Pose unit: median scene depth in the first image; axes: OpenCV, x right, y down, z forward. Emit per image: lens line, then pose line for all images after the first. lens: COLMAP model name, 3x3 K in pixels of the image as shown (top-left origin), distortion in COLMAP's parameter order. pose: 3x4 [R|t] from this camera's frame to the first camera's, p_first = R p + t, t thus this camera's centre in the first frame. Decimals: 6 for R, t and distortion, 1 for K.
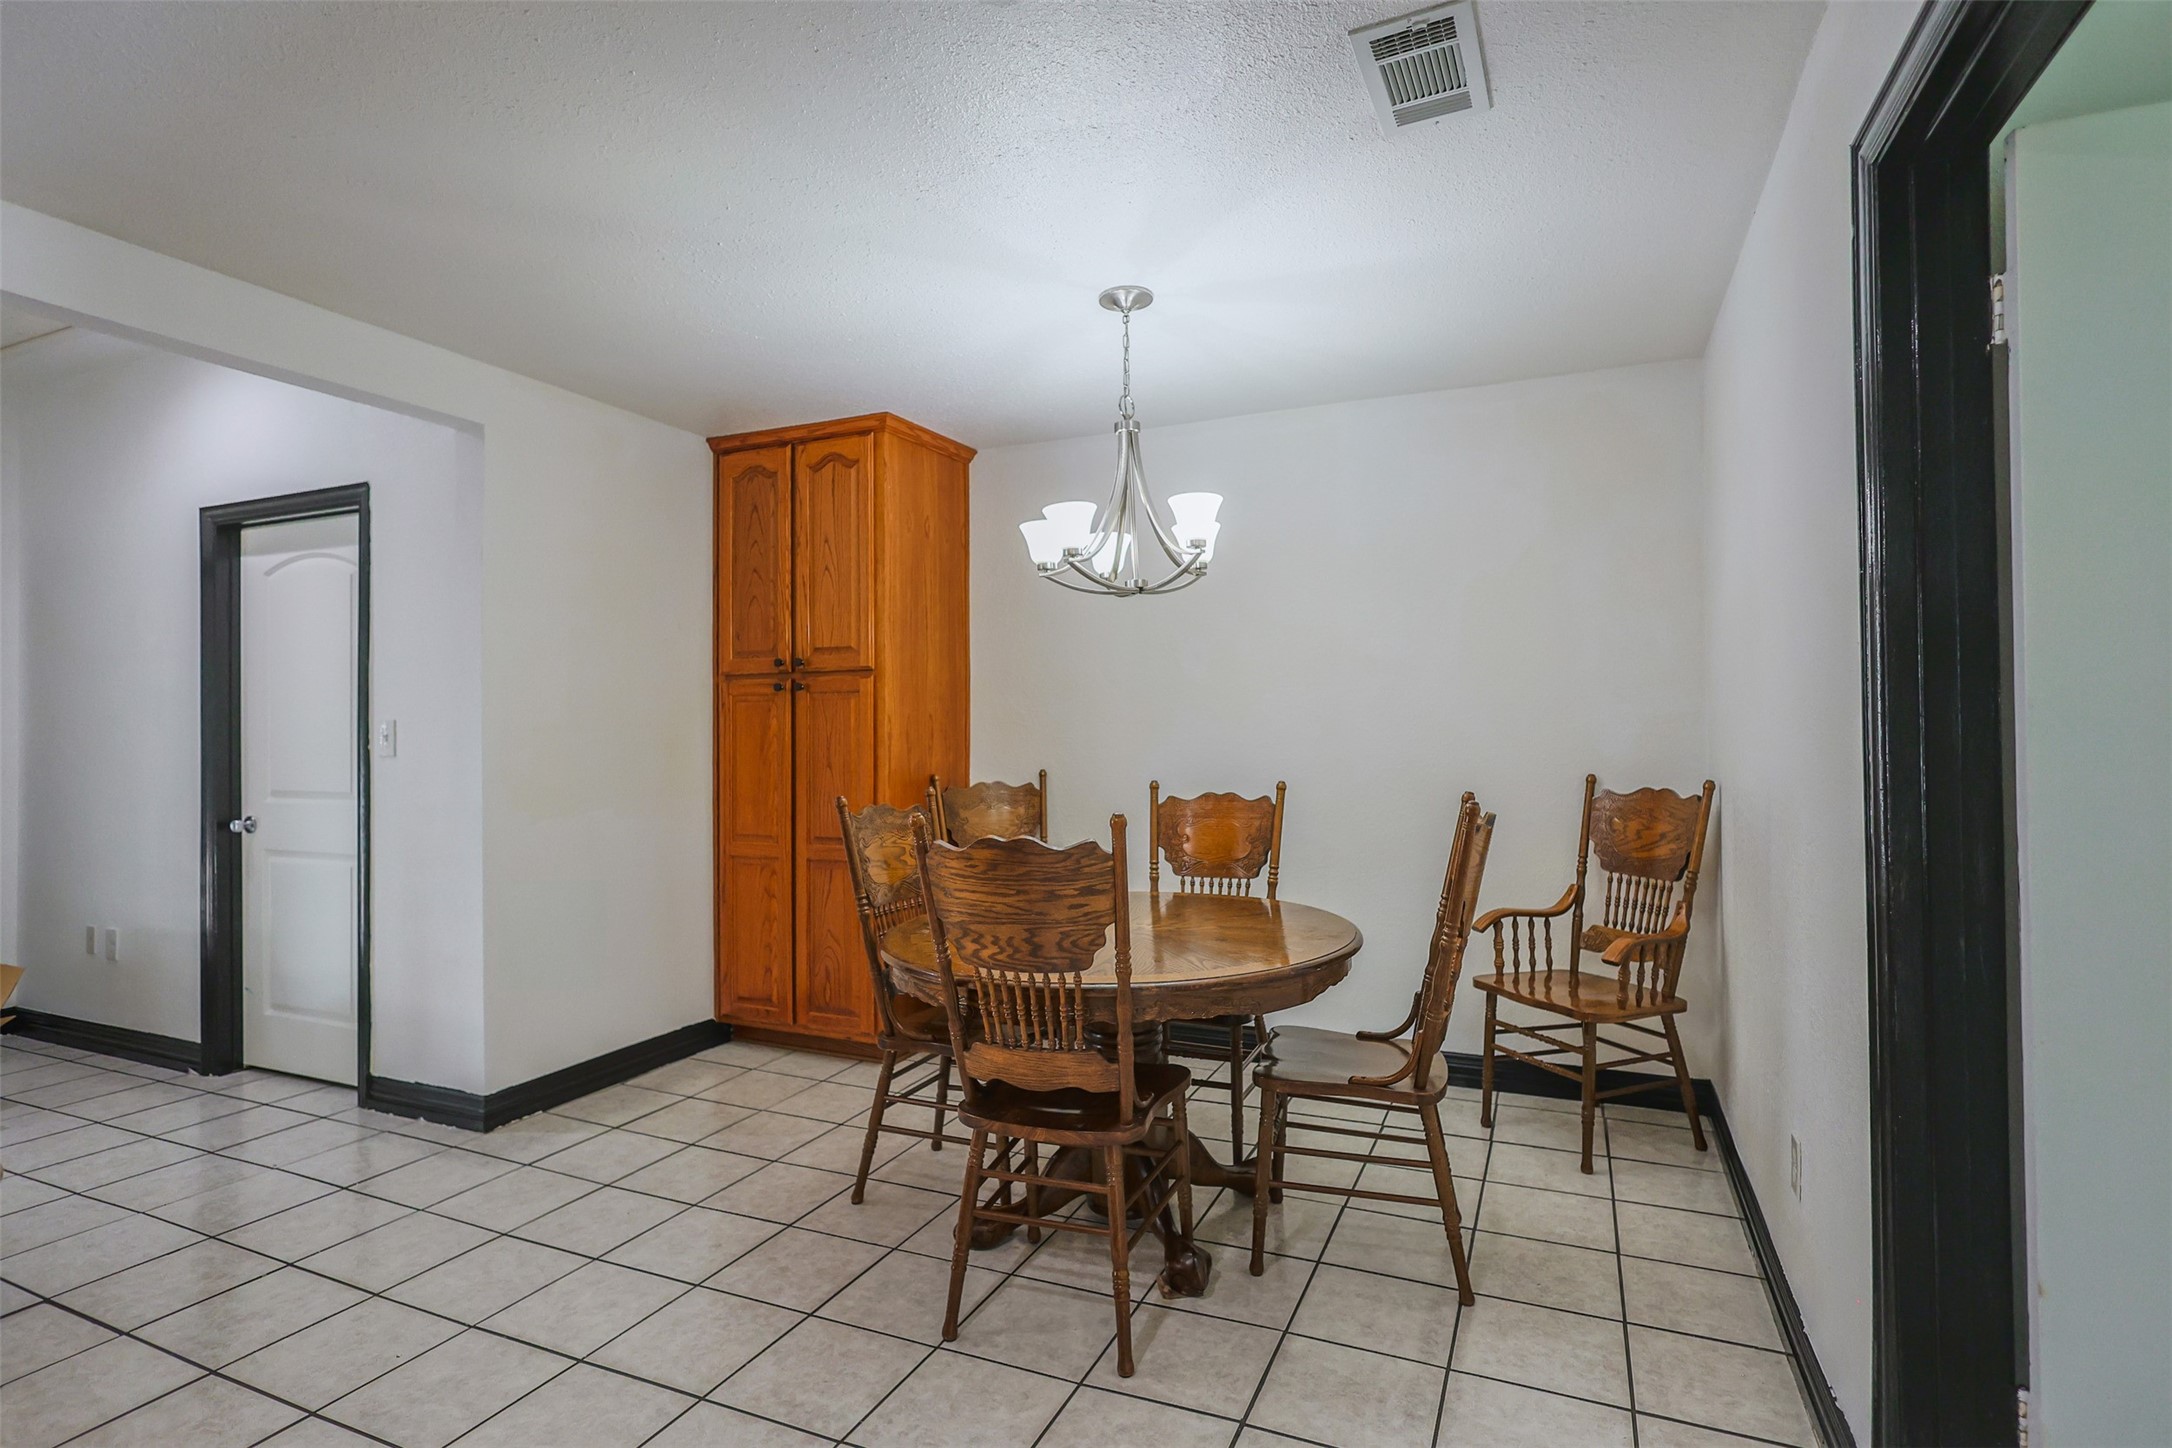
lens RADIAL K [[1069.2, 0, 1095.4], [0, 1069.2, 716.8], [0, 0, 1]] dist [0.000227, 0.001919]
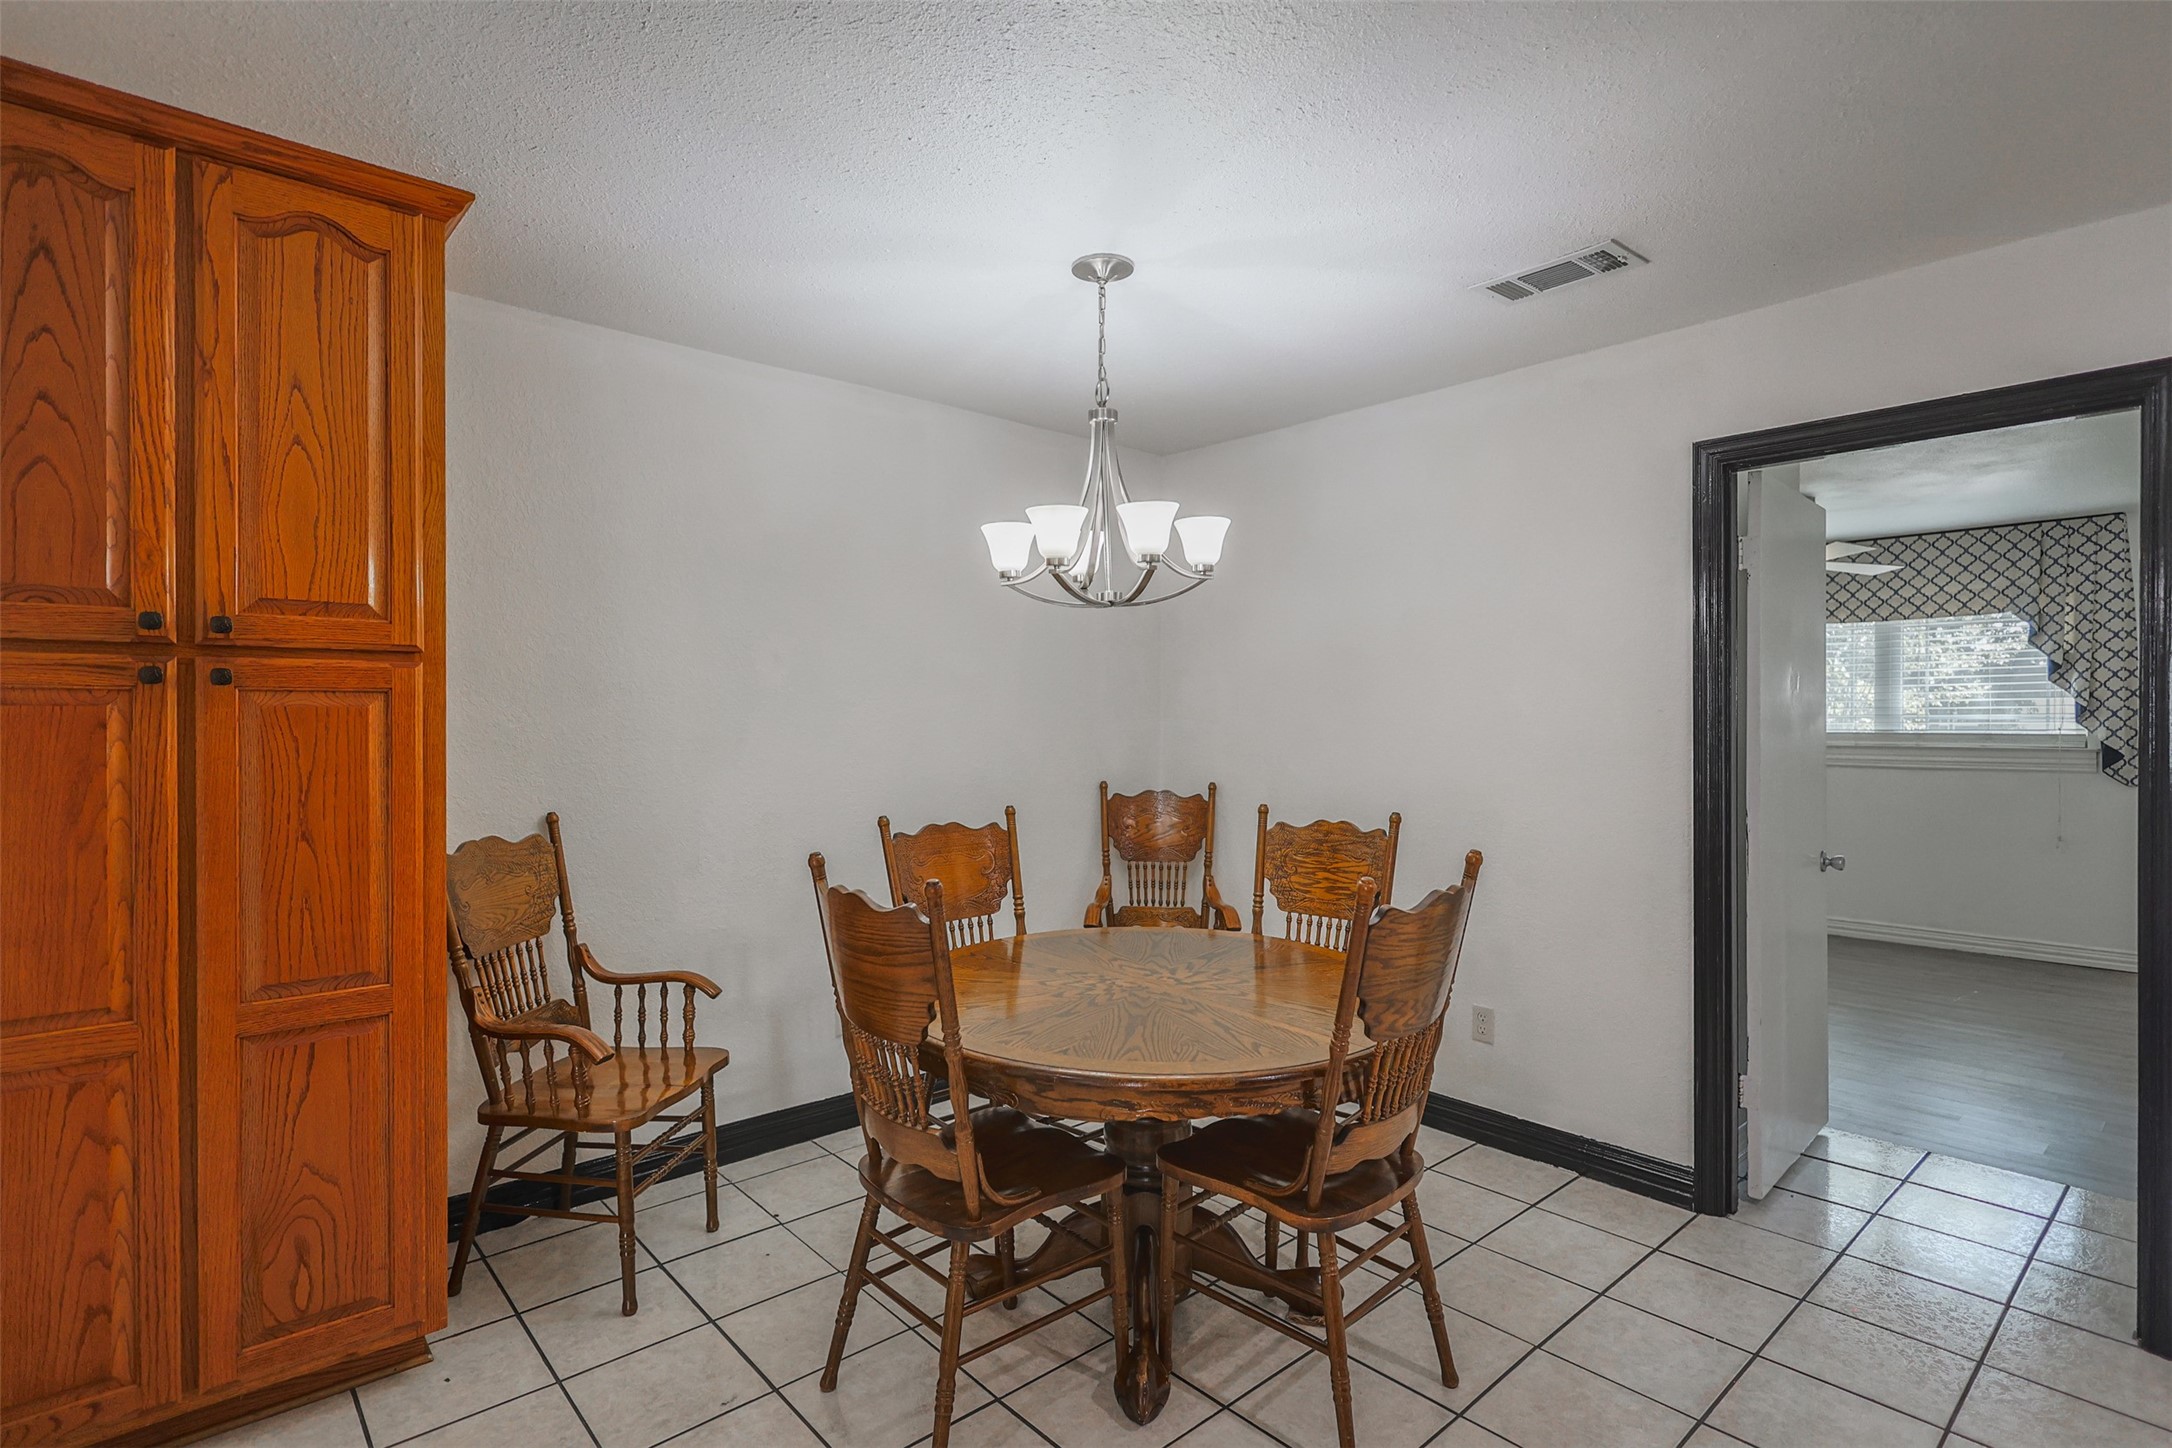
lens RADIAL K [[1069.2, 0, 1091.6], [0, 1069.2, 726.3], [0, 0, 1]] dist [0.000227, 0.001919]
pose [[0.415406, -0.000193, 0.909636, -0.551584], [-0.014307, 0.999875, 0.006746, -0.014970], [-0.909523, -0.015817, 0.415352, 0.454726]]
